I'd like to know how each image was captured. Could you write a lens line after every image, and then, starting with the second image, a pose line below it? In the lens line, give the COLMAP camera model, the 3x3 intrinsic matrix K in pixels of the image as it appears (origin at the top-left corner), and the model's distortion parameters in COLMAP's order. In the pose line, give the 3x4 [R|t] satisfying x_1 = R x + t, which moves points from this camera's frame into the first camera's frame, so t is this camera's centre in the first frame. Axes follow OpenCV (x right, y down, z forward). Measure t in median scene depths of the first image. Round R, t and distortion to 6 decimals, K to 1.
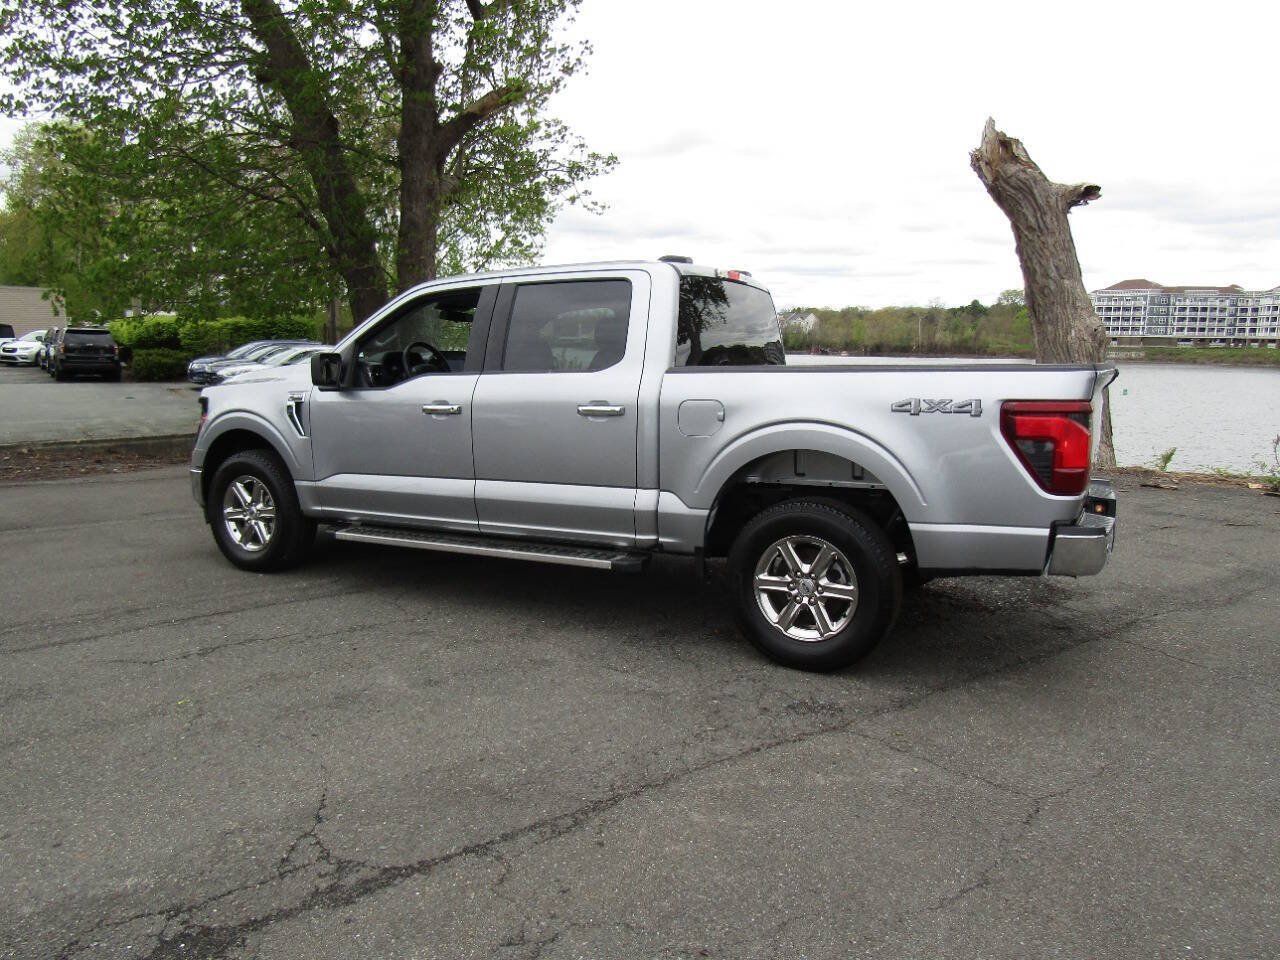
lens RADIAL K [[926.9, 0, 646.9], [0, 926.9, 503.3], [0, 0, 1]] dist [-0.029760, 0.028233]
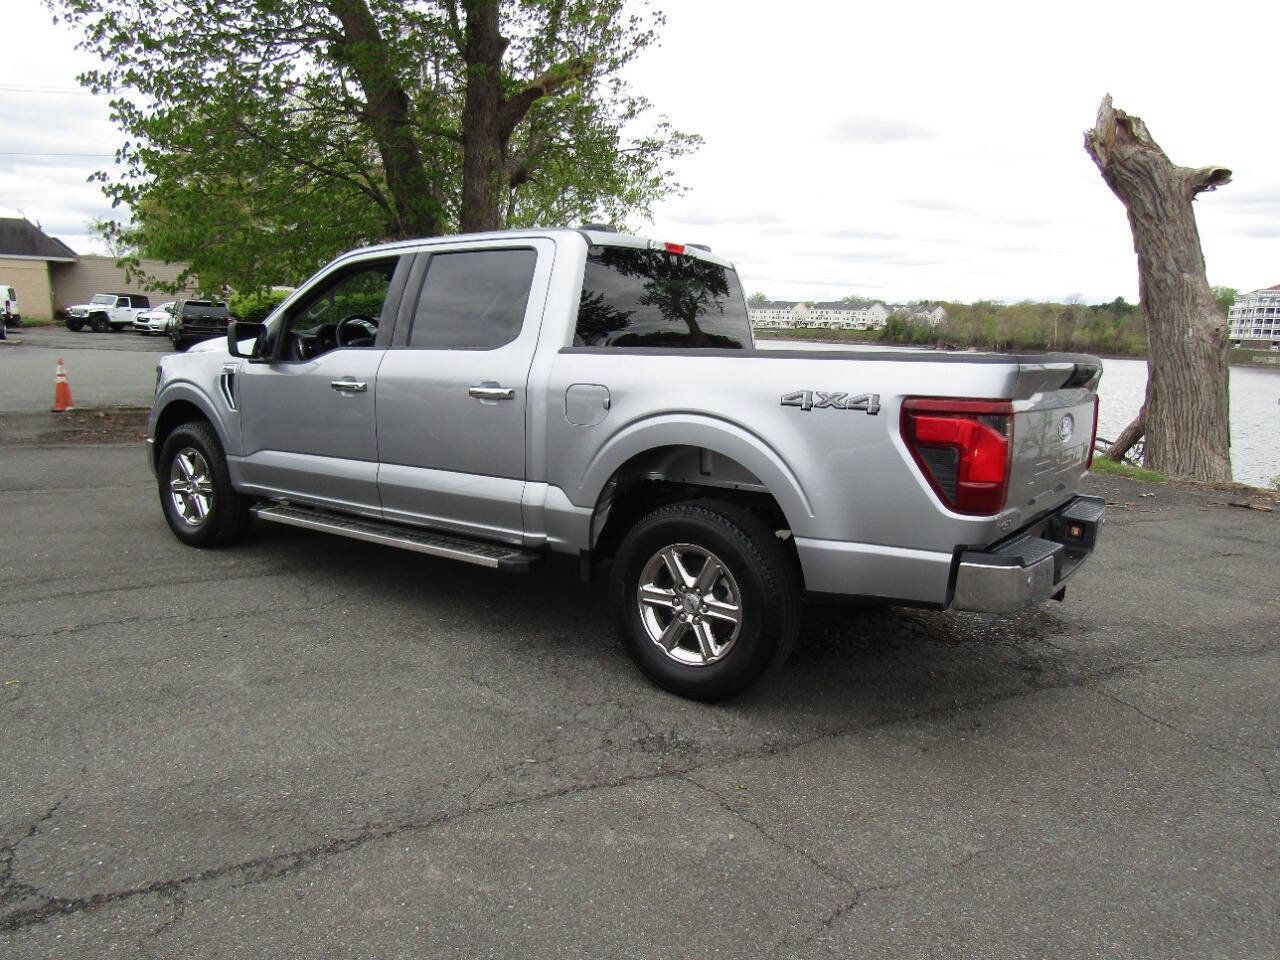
lens RADIAL K [[926.9, 0, 648.8], [0, 926.9, 503.3], [0, 0, 1]] dist [-0.029760, 0.028233]
pose [[0.990957, 0.051845, -0.123762, 0.178884], [-0.050241, 0.998608, 0.016044, -0.011840], [0.124422, -0.009681, 0.992182, 0.099575]]
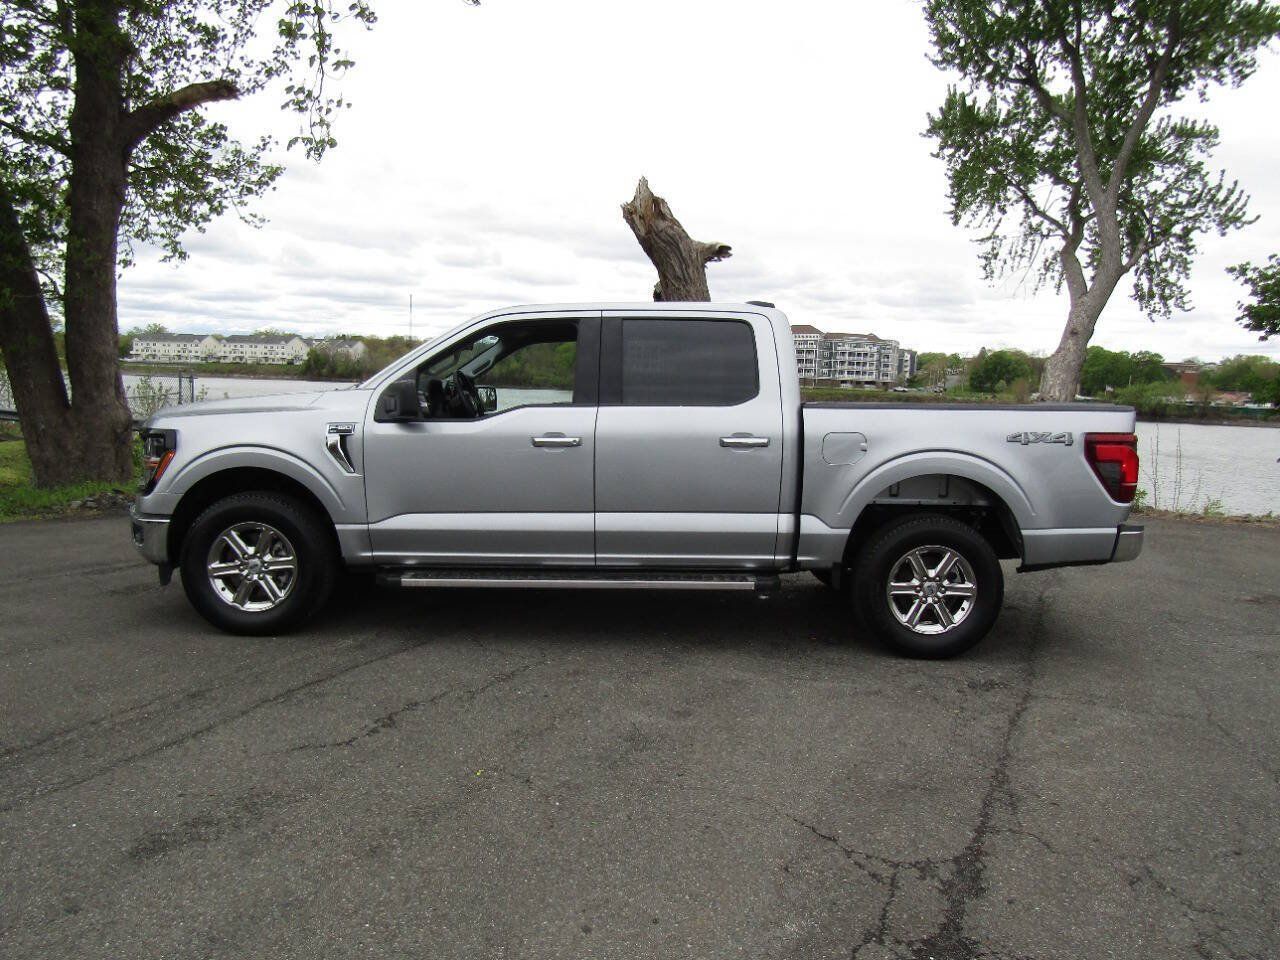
lens RADIAL K [[926.9, 0, 644.6], [0, 926.9, 499.1], [0, 0, 1]] dist [-0.029760, 0.028233]
pose [[0.883629, -0.036922, 0.466730, -0.534215], [0.053496, 0.998319, -0.022305, -0.013667], [-0.465122, 0.044678, 0.884119, 0.087669]]
